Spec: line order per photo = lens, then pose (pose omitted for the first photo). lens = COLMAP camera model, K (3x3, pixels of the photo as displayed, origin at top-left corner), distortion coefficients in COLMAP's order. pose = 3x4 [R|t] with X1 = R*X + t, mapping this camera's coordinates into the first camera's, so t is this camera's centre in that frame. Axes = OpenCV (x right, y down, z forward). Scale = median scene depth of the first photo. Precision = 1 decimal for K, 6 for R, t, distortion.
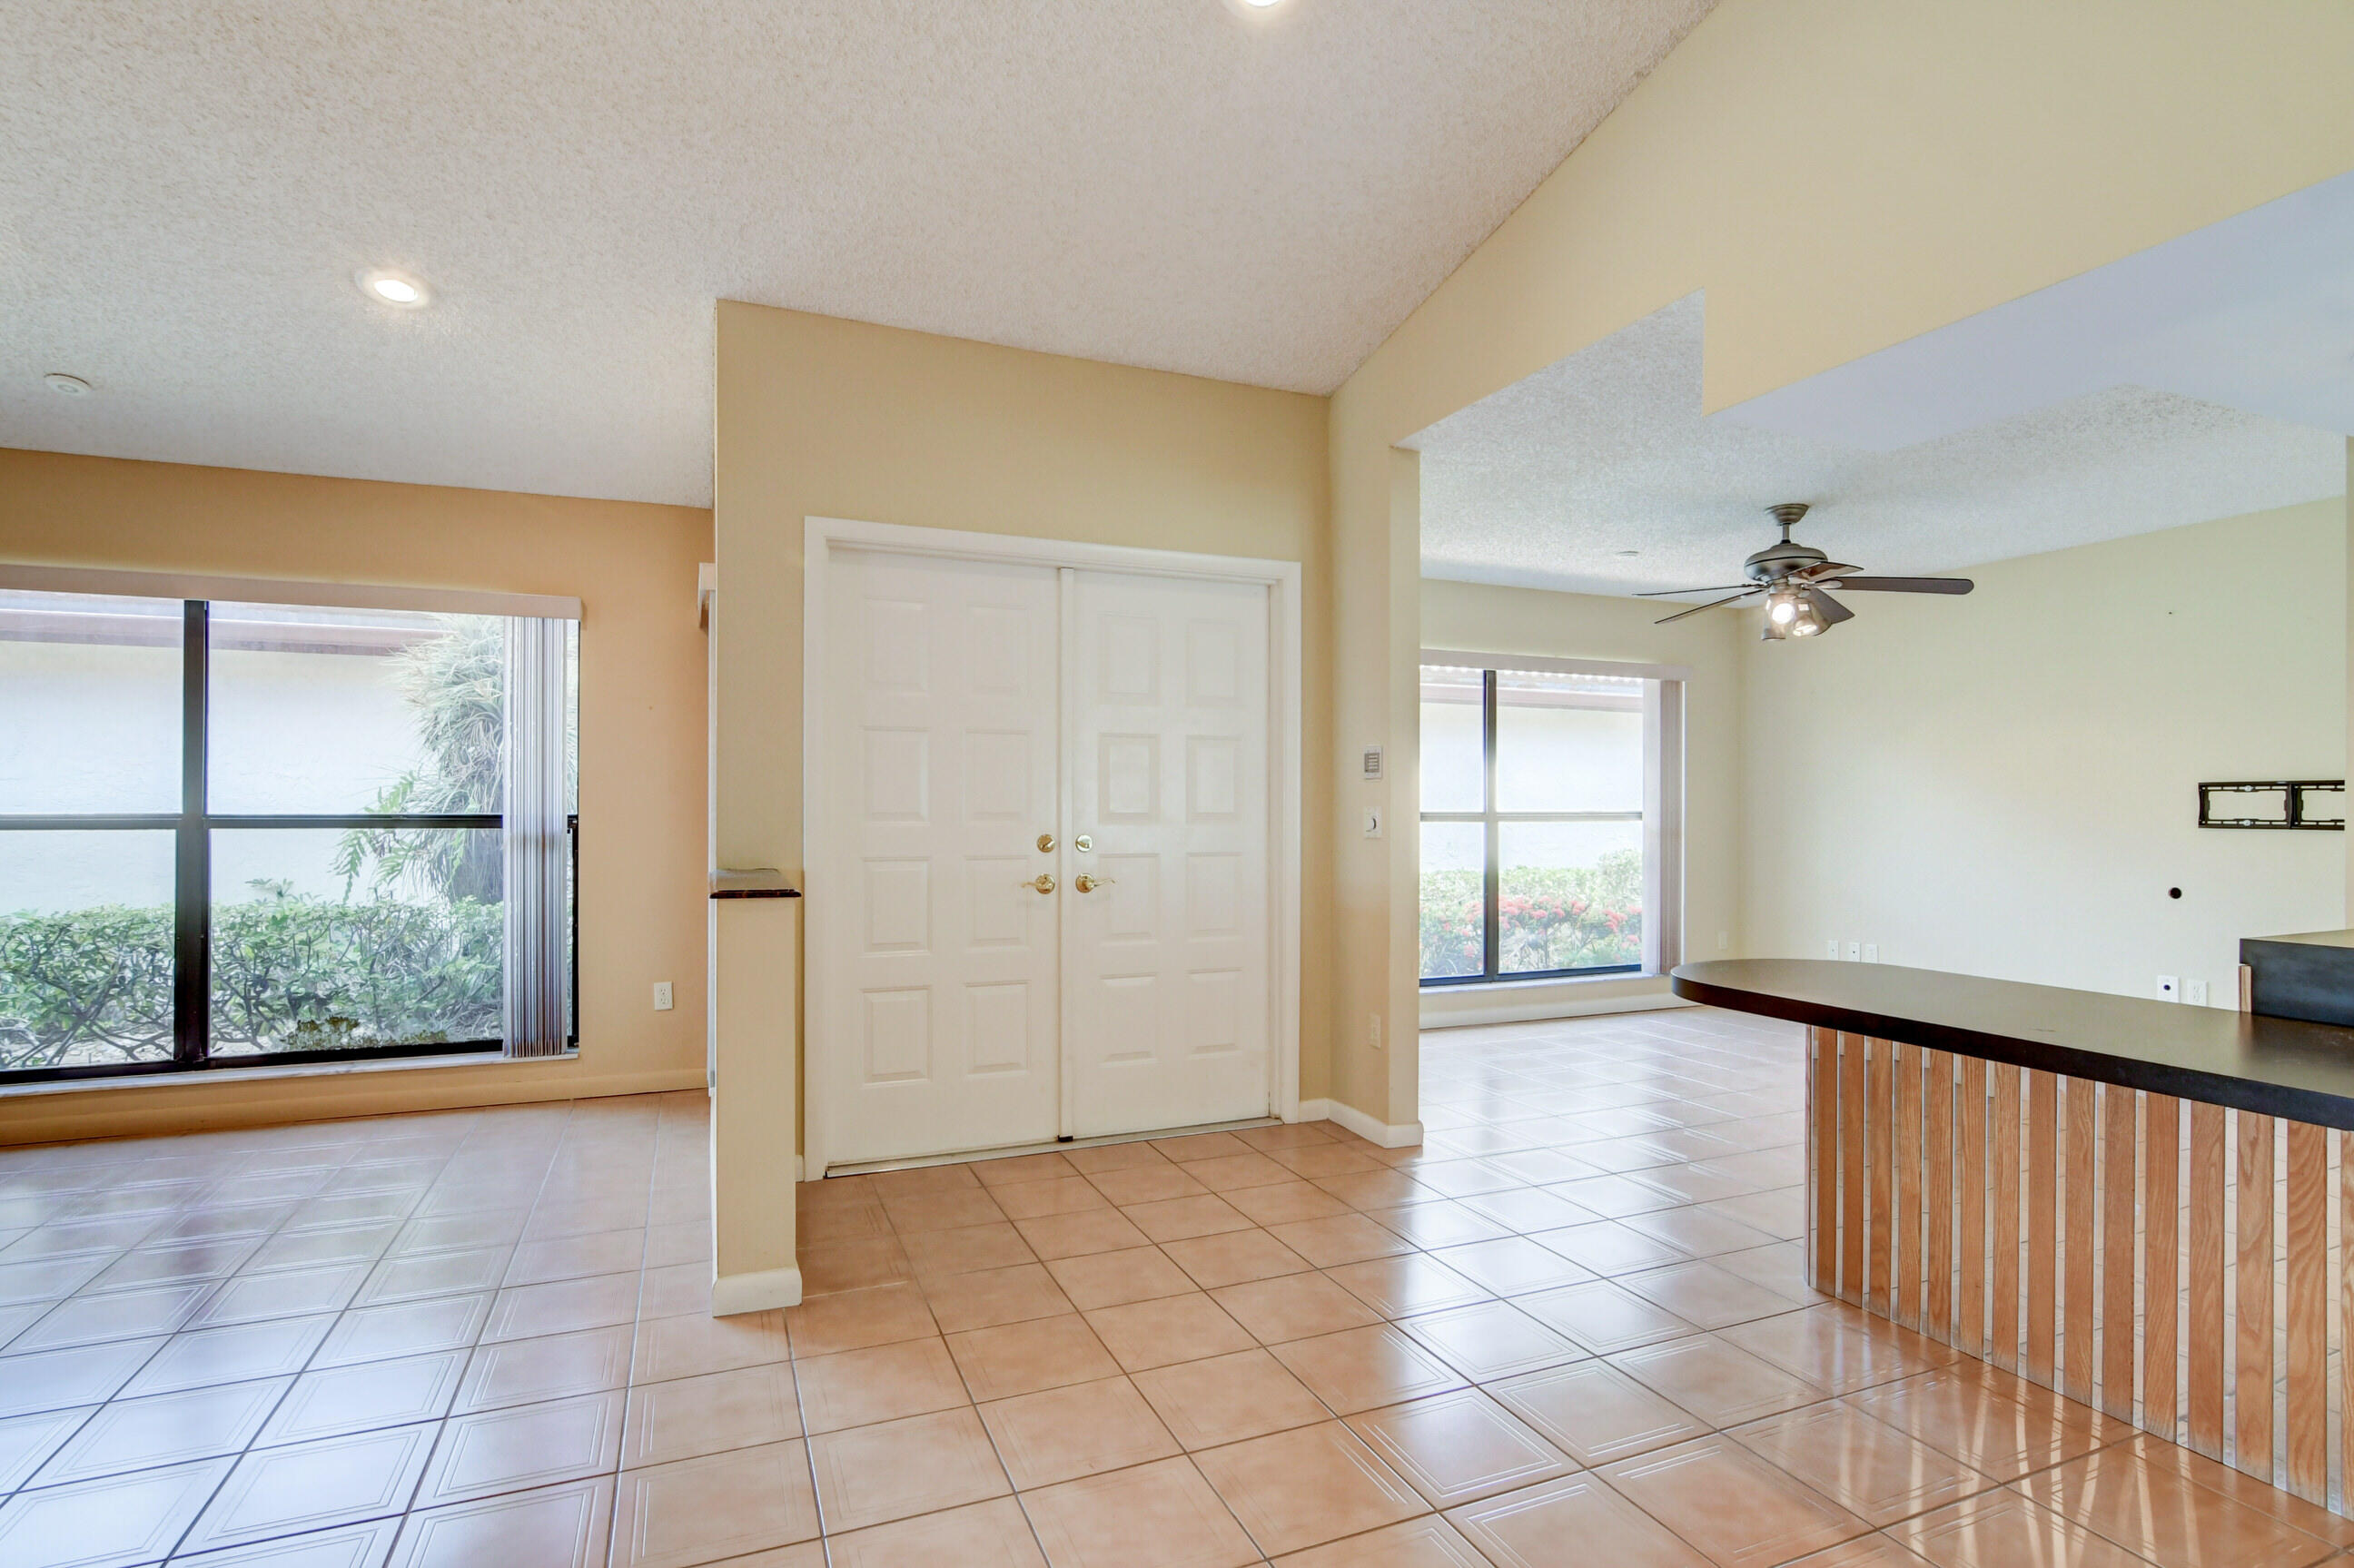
lens RADIAL K [[1154.0, 0, 1174.7], [0, 1154.0, 809.9], [0, 0, 1]] dist [-0.029957, 0.008920]
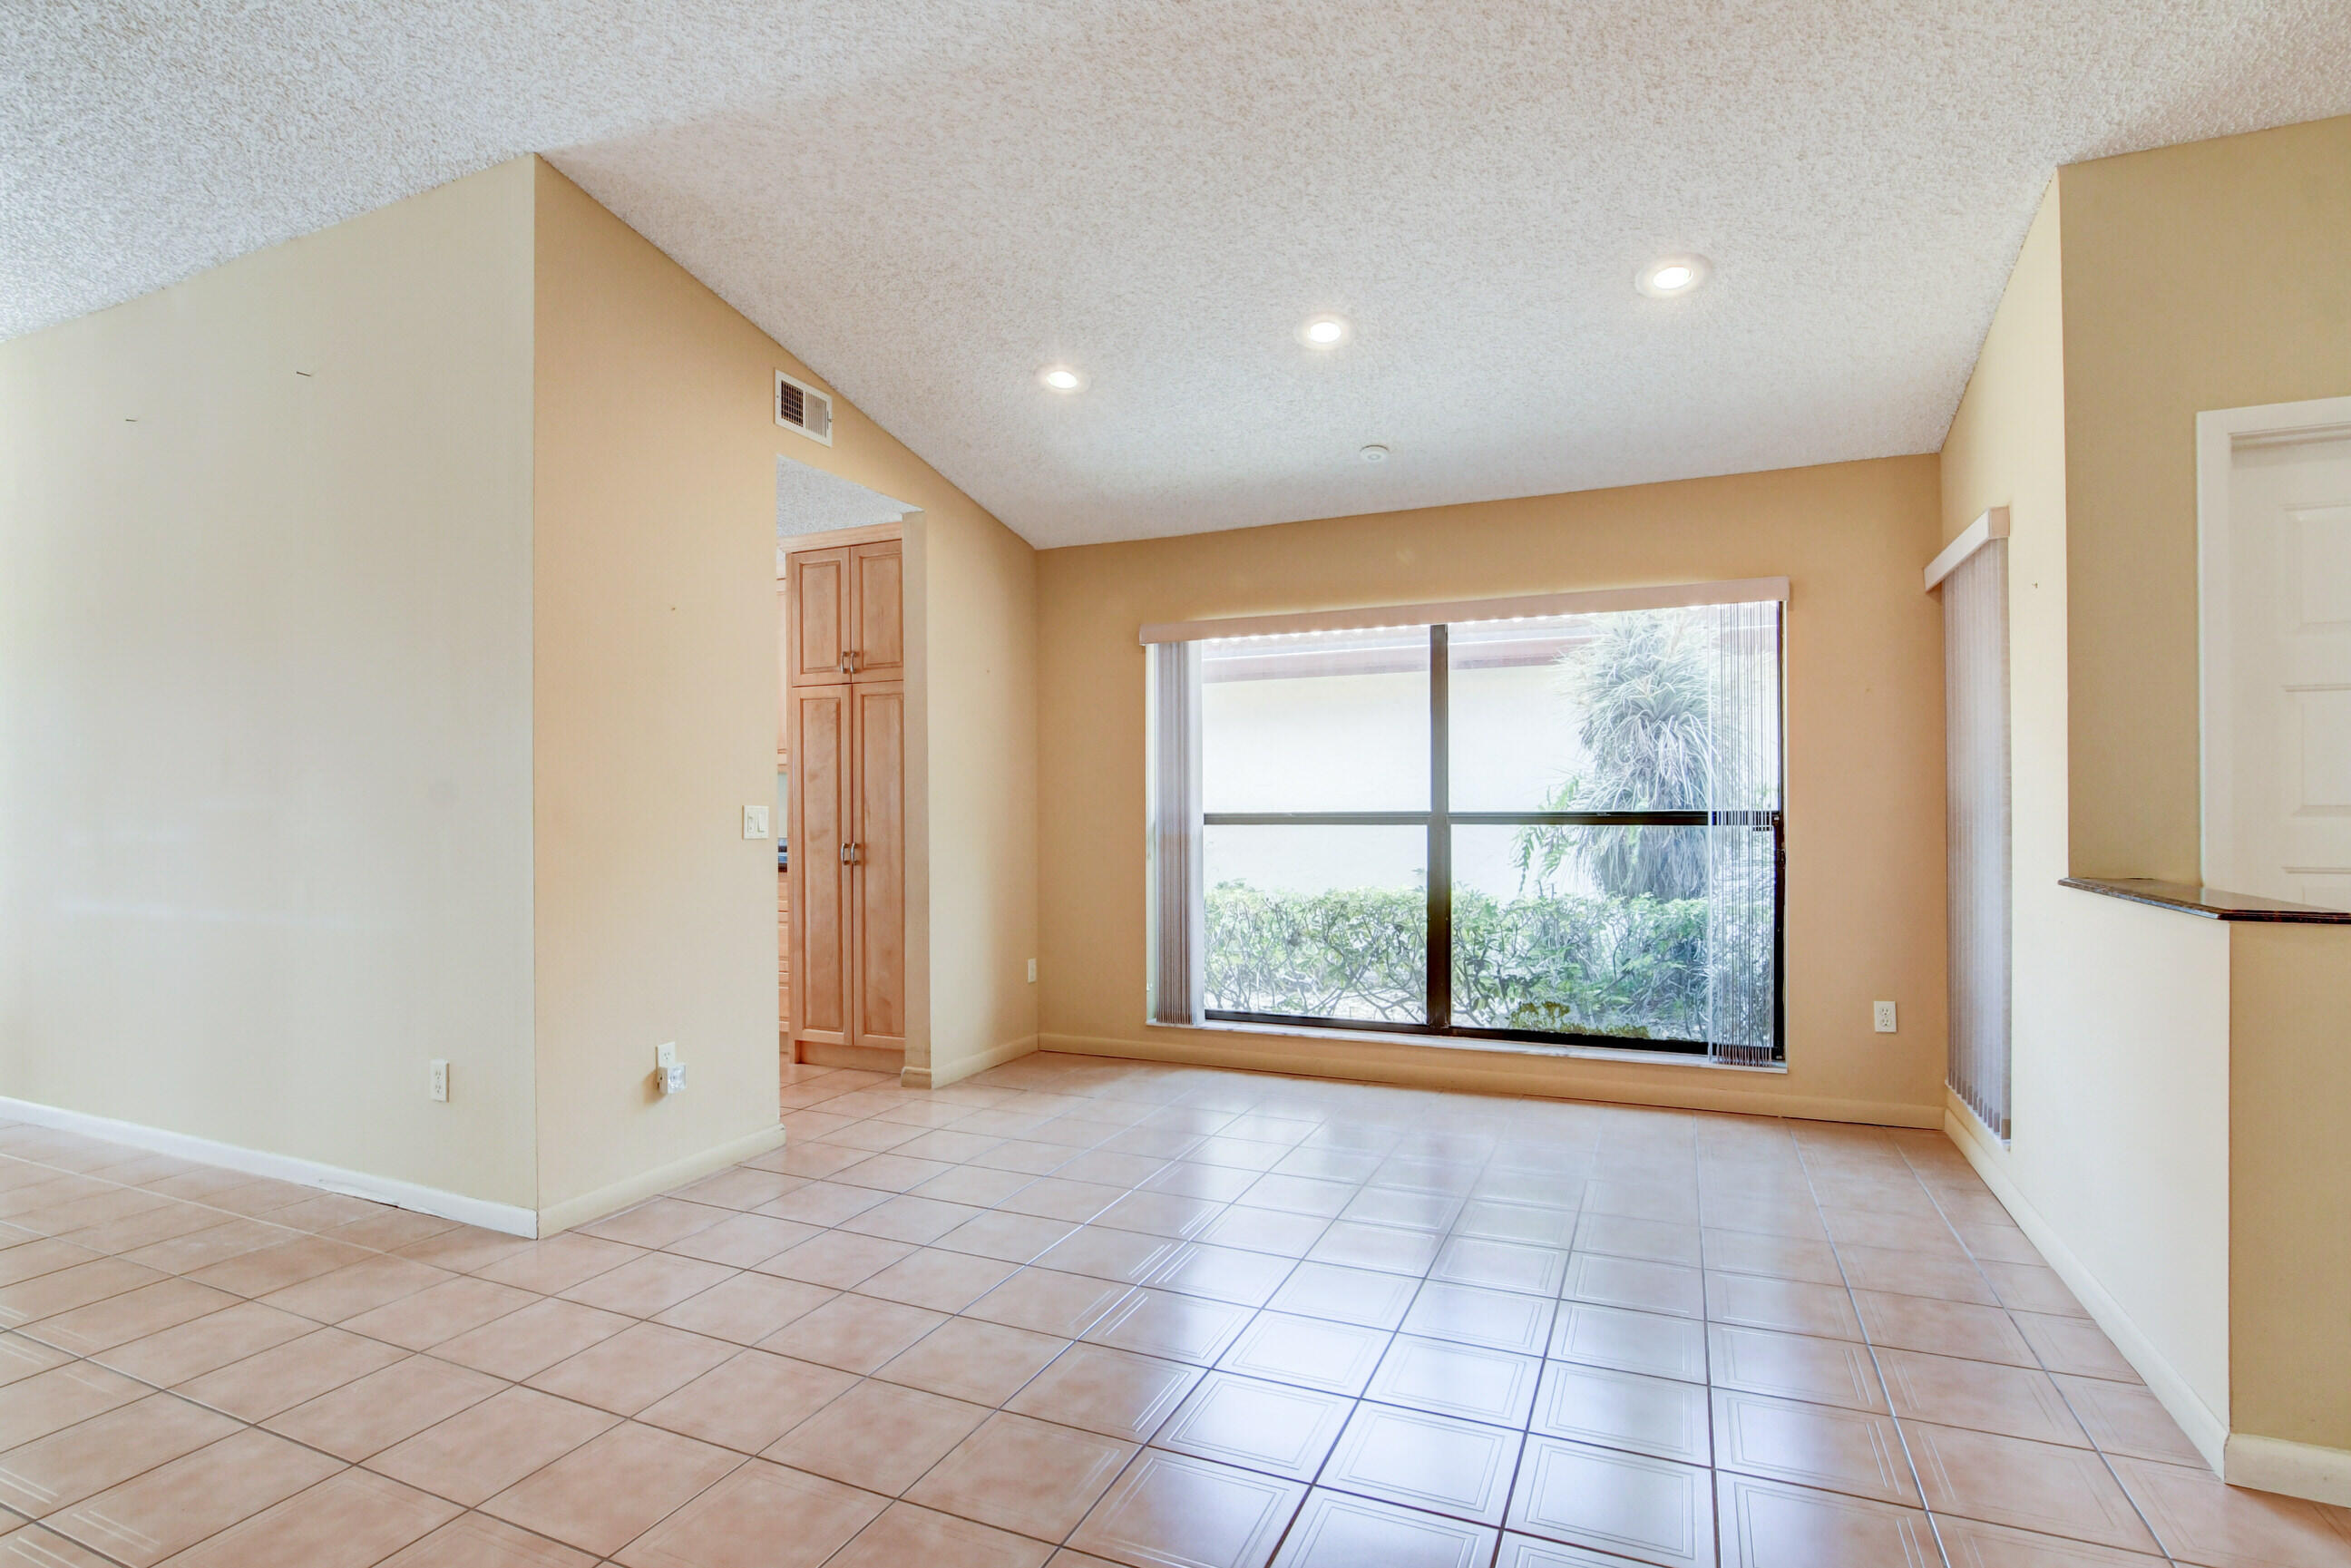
lens RADIAL K [[1152.6, 0, 1165.0], [0, 1152.6, 807.8], [0, 0, 1]] dist [-0.029957, 0.008920]
pose [[0.687673, -0.006146, -0.725995, -0.199861], [0.006169, 0.999978, -0.002622, 0.001019], [0.725995, -0.002675, 0.687695, -0.001451]]
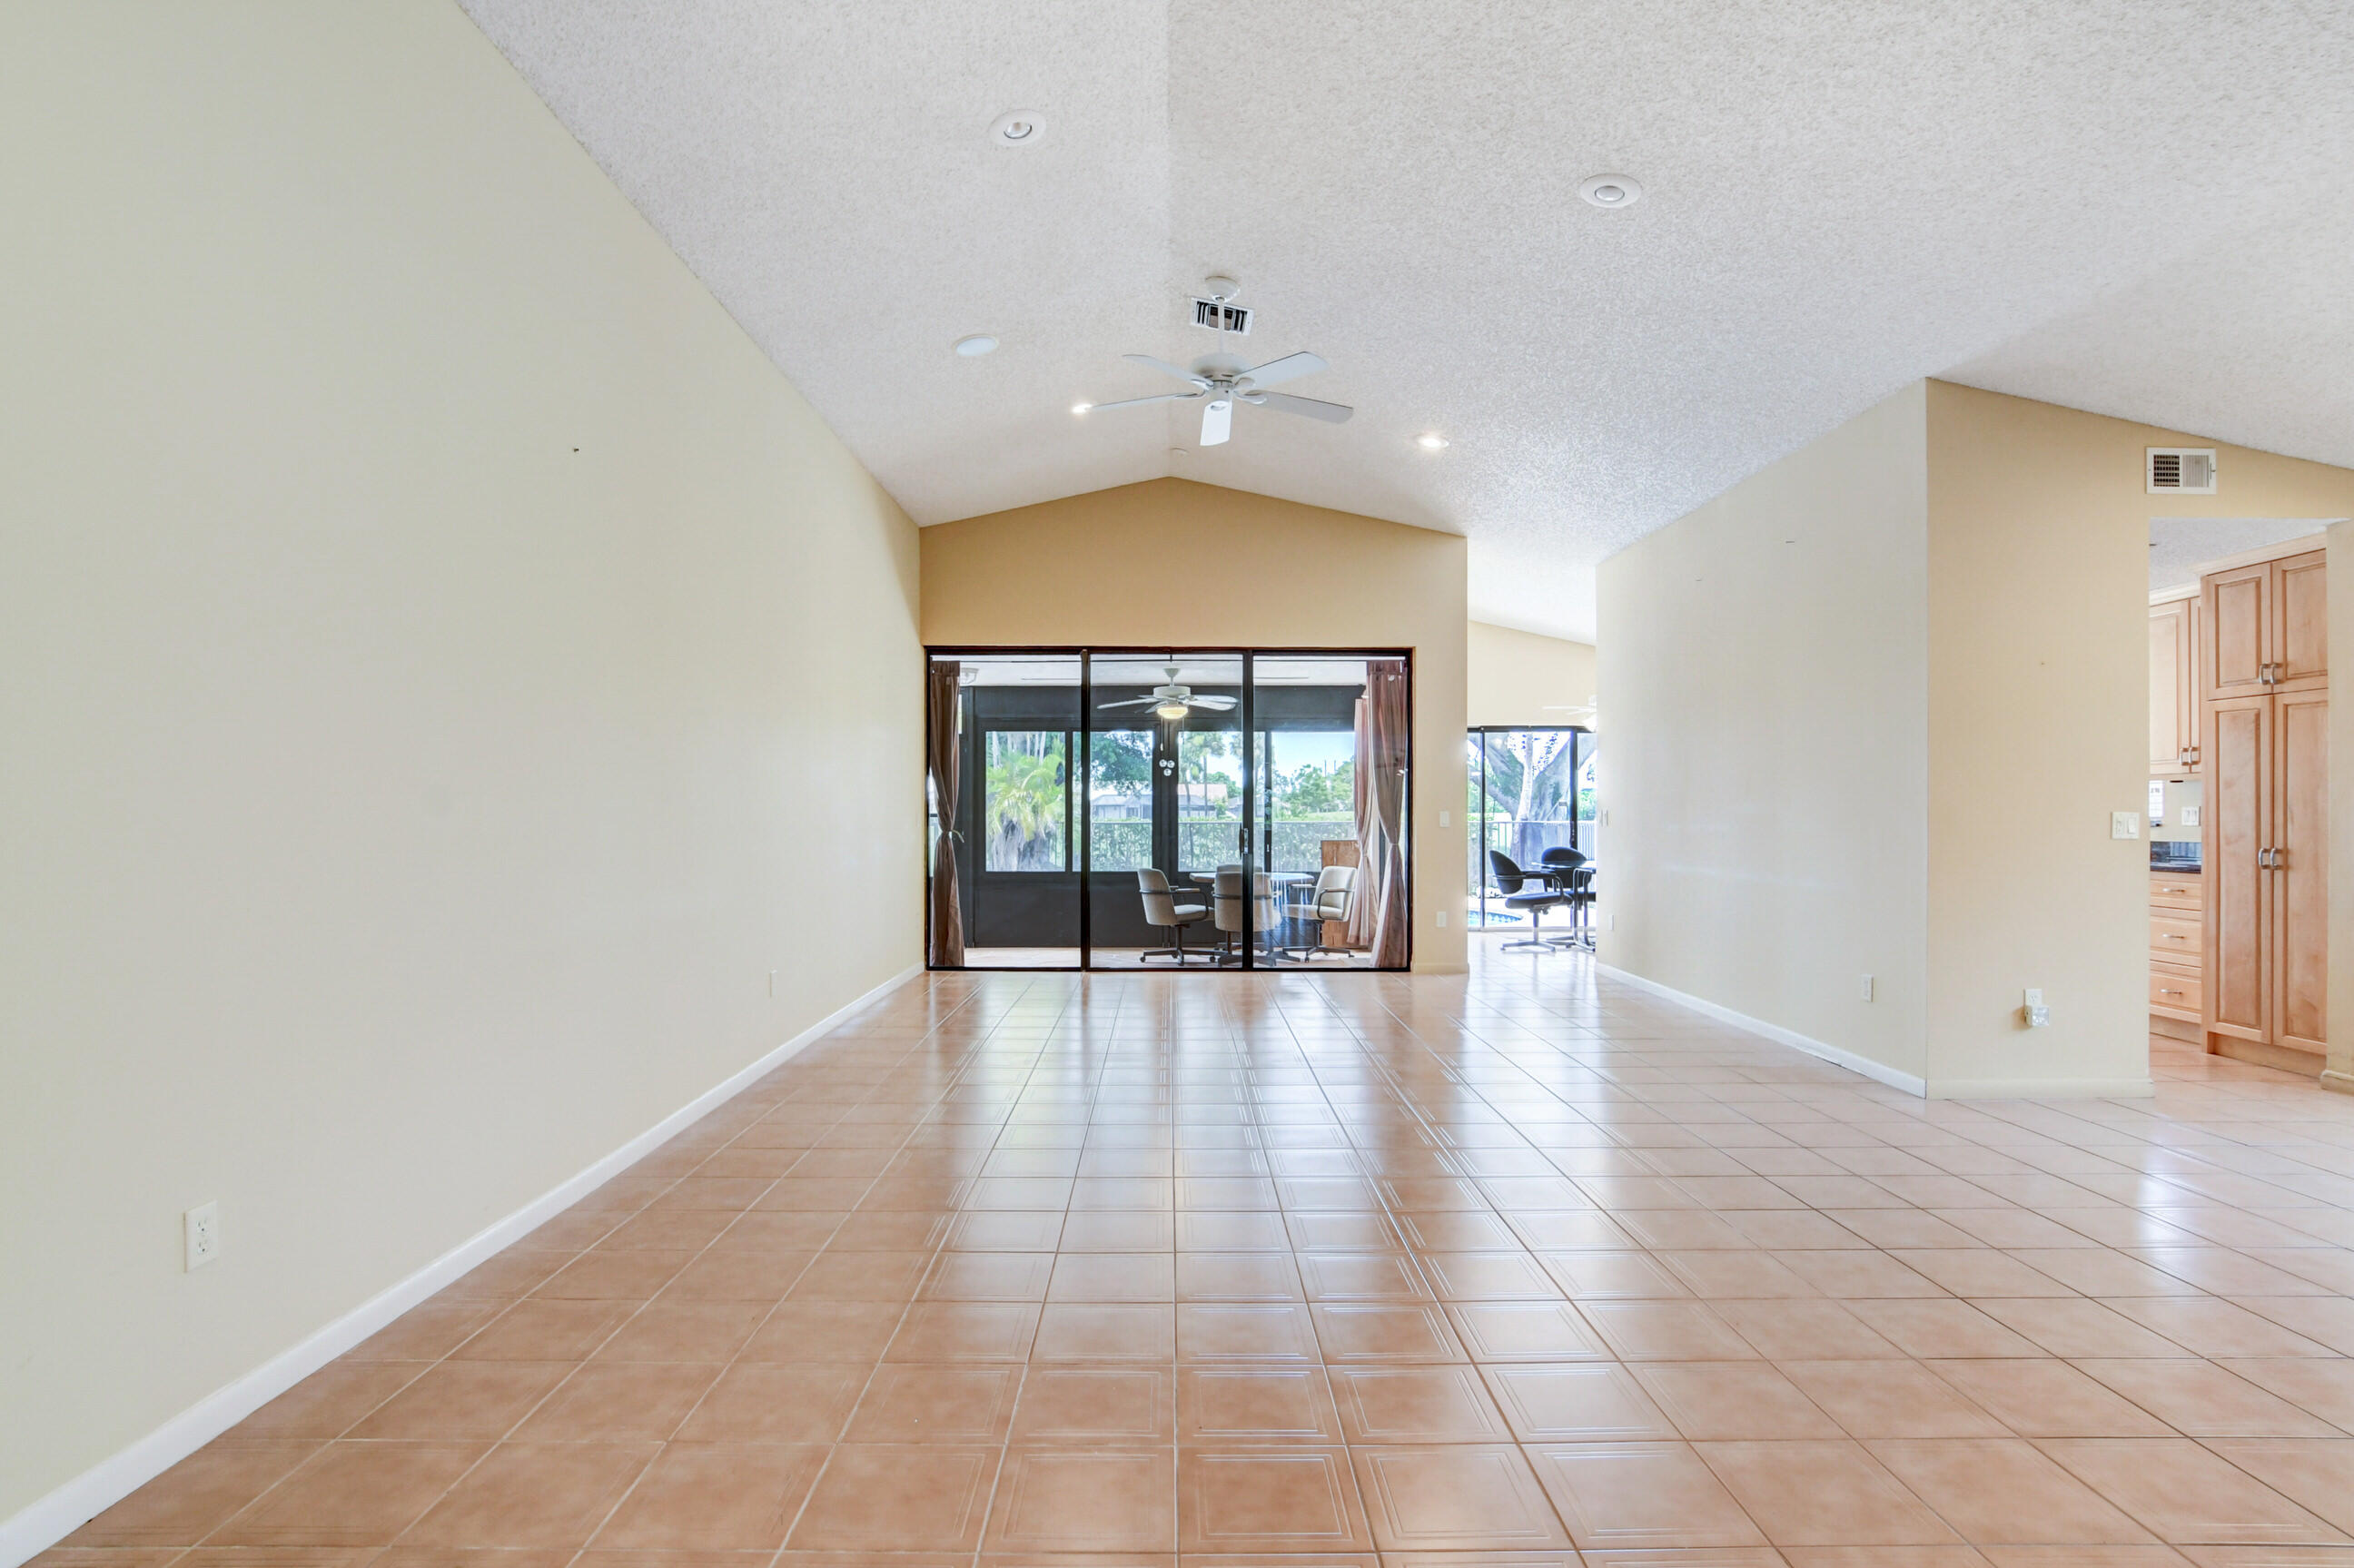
lens RADIAL K [[1154.0, 0, 1171.2], [0, 1154.0, 805.6], [0, 0, 1]] dist [-0.029957, 0.008920]
pose [[-0.384967, -0.008679, -0.922890, 0.266242], [-0.005998, 0.999958, -0.006902, 0.002015], [0.922911, 0.002878, -0.385003, -0.040012]]
